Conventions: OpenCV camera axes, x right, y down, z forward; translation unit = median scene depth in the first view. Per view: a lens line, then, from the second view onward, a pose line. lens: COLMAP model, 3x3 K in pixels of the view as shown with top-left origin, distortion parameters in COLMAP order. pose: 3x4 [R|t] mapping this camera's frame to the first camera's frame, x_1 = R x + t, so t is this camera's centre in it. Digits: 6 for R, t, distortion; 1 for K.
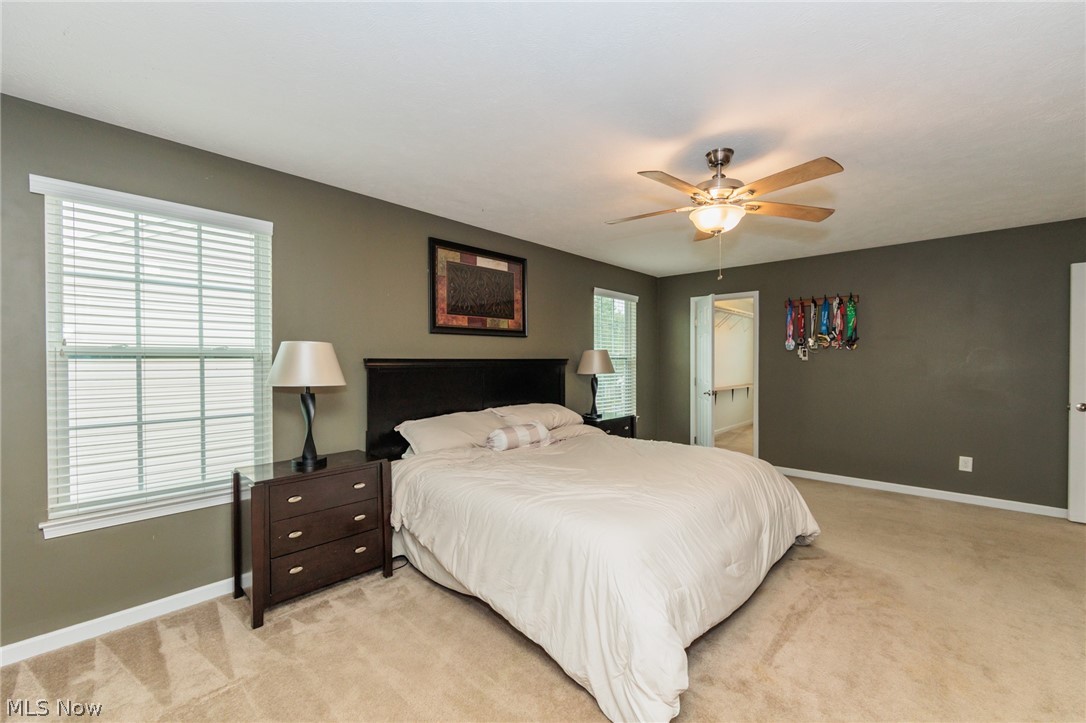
lens RADIAL K [[431.7, 0, 543.0], [0, 431.7, 361.5], [0, 0, 1]] dist [0.001324, 0.000338]
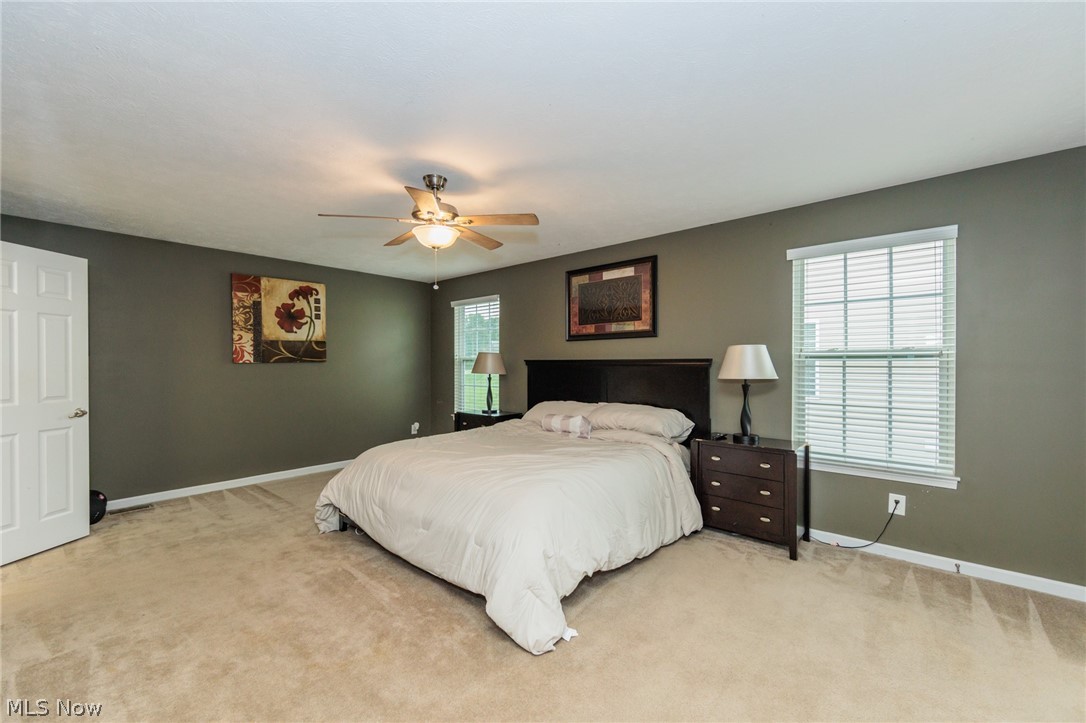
lens RADIAL K [[431.7, 0, 543.0], [0, 431.7, 361.5], [0, 0, 1]] dist [0.001324, 0.000338]
pose [[0.052538, -0.001233, -0.998618, 1.023981], [-0.001788, 0.999998, -0.001328, 0.000992], [0.998617, 0.001855, 0.052536, 0.788313]]
